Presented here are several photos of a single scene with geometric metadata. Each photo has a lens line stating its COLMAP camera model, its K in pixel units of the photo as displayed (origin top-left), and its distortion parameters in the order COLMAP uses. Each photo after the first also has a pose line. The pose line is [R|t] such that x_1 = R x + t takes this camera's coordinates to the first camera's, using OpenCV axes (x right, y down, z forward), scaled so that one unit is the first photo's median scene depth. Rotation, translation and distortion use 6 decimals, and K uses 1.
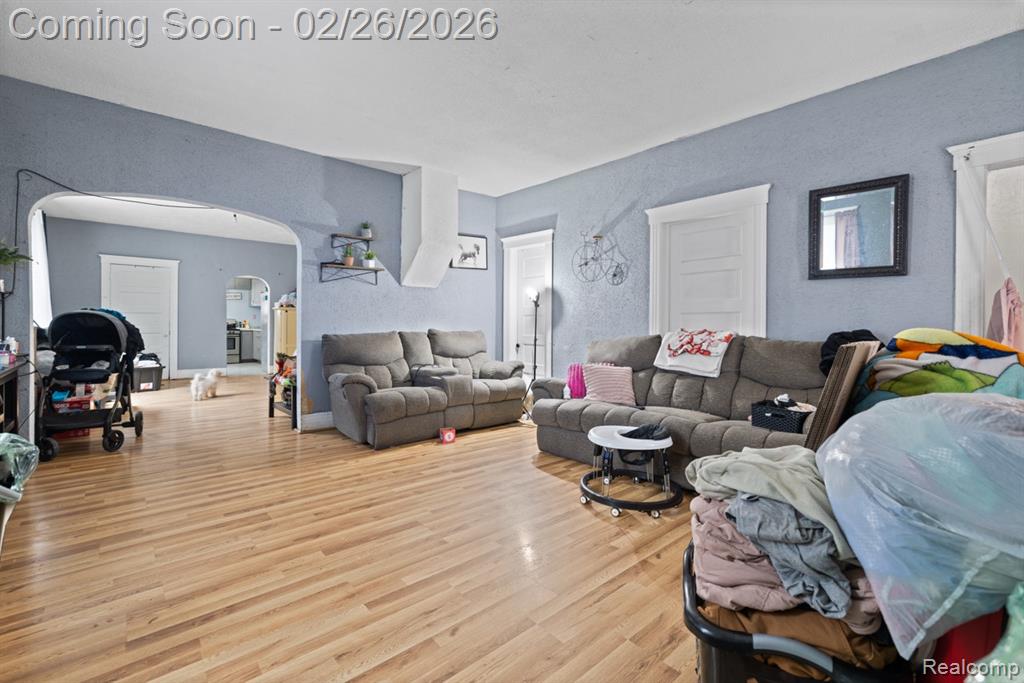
lens RADIAL K [[449.4, 0, 508.9], [0, 449.4, 322.3], [0, 0, 1]] dist [-0.002677, -0.000074]
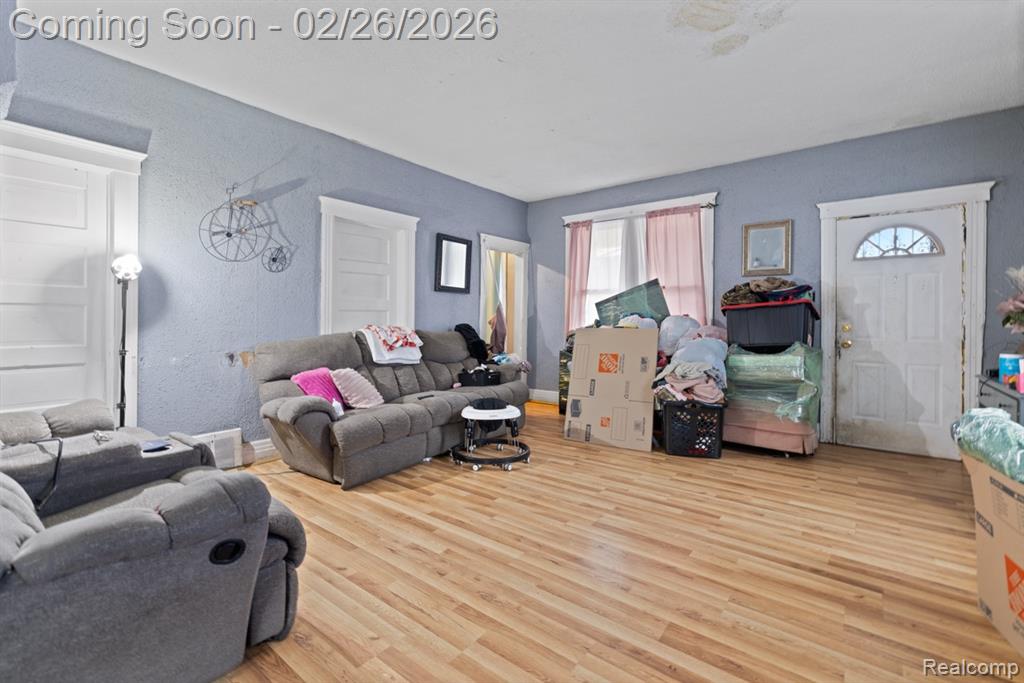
lens RADIAL K [[449.4, 0, 508.9], [0, 449.4, 322.3], [0, 0, 1]] dist [-0.002677, -0.000074]
pose [[-0.185020, -0.011280, 0.982670, -0.876197], [-0.008086, 0.999918, 0.009955, -0.008456], [-0.982701, -0.006104, -0.185096, 1.052657]]
